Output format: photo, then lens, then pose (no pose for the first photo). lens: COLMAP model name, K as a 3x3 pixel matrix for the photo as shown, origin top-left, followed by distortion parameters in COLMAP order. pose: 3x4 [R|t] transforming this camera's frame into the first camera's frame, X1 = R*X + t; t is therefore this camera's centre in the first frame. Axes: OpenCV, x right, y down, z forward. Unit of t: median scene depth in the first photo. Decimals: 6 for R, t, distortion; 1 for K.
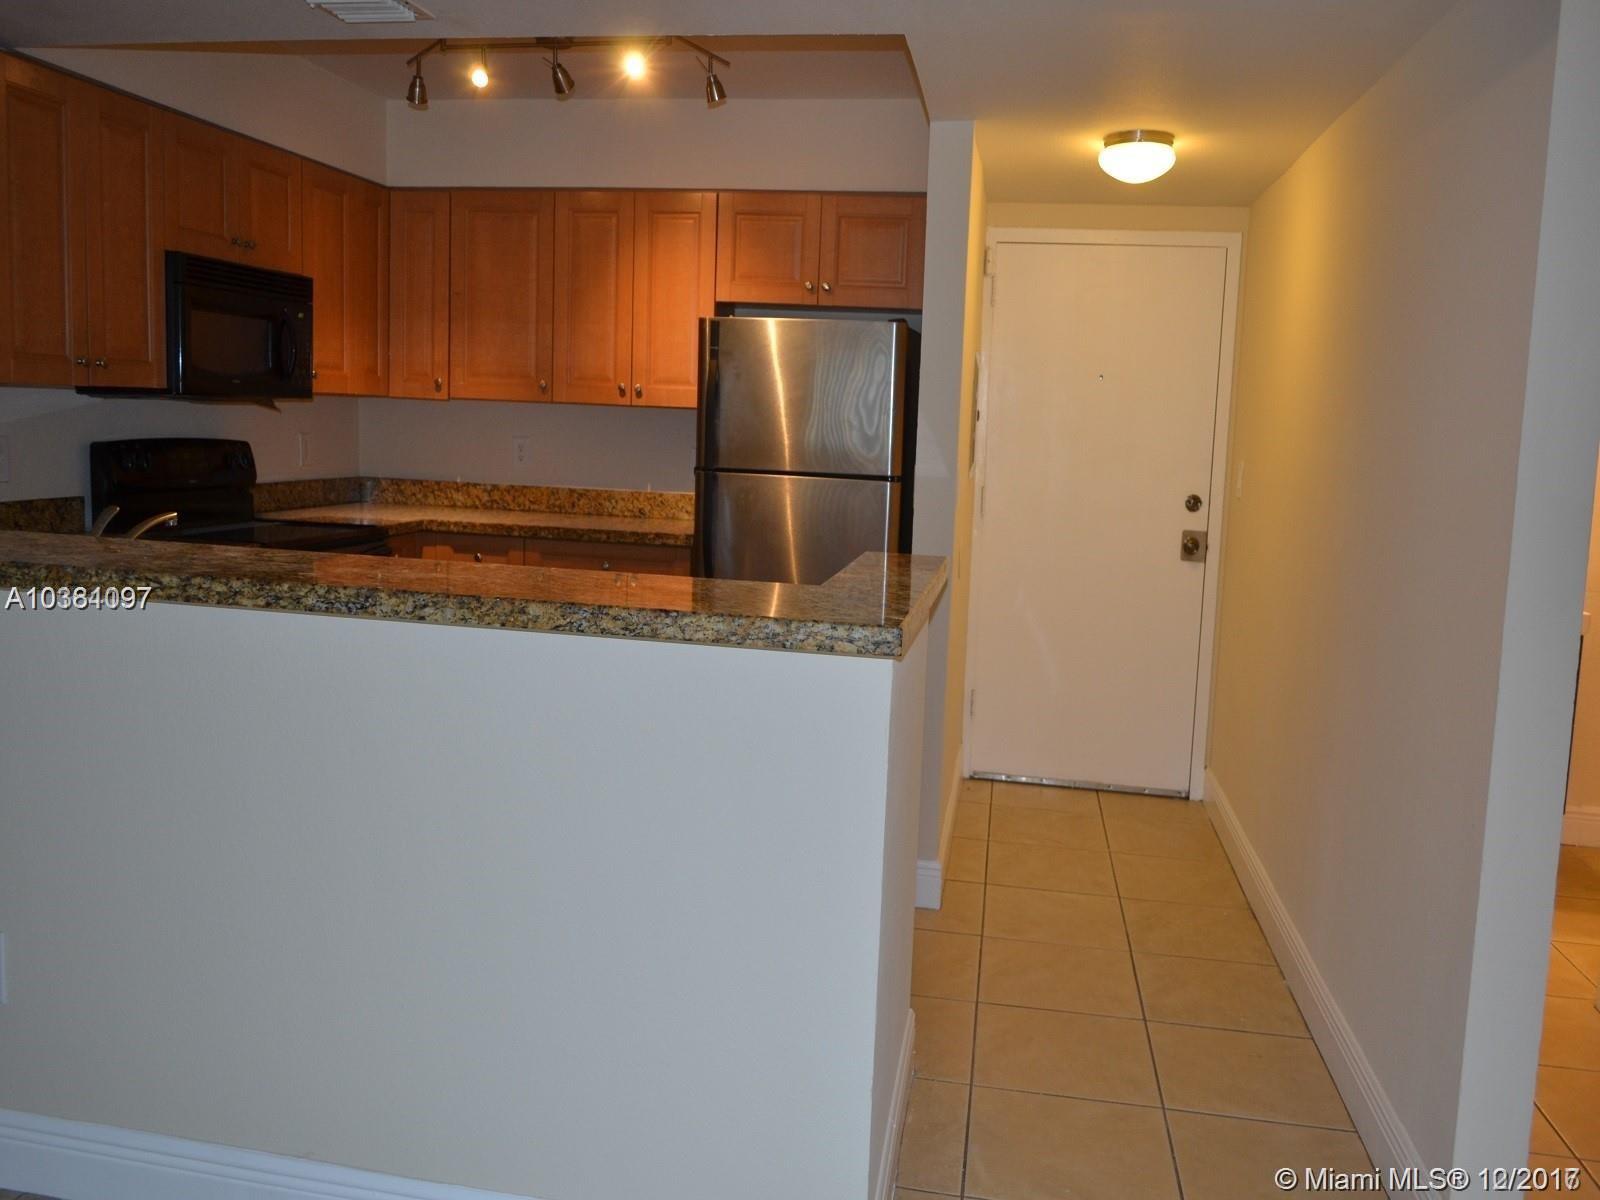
lens RADIAL K [[1462.4, 0, 800.0], [0, 1462.4, 600.0], [0, 0, 1]] dist [-0.008398, -0.003551]
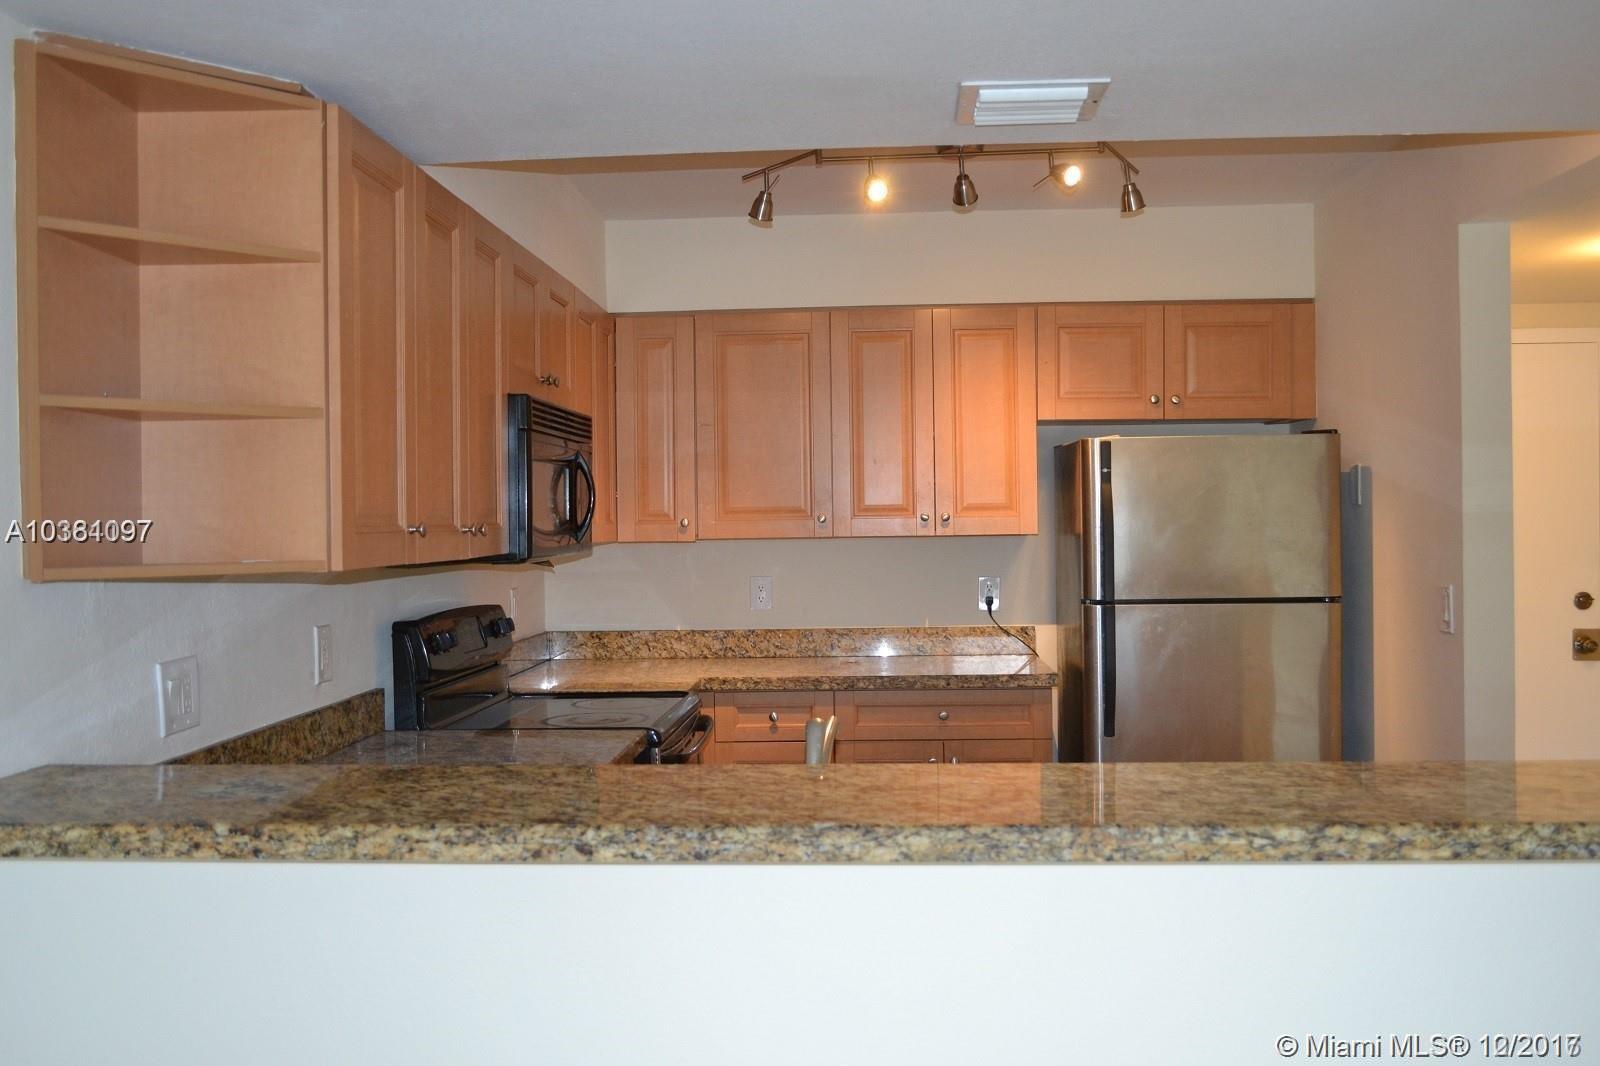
lens RADIAL K [[1443.7, 0, 928.4], [0, 1443.7, 533.3], [0, 0, 1]] dist [-0.006596, -0.011716]
pose [[0.980079, -0.064489, 0.187845, -0.316528], [0.085051, 0.990983, -0.103537, -0.044880], [-0.179474, 0.117450, 0.976726, 0.125633]]
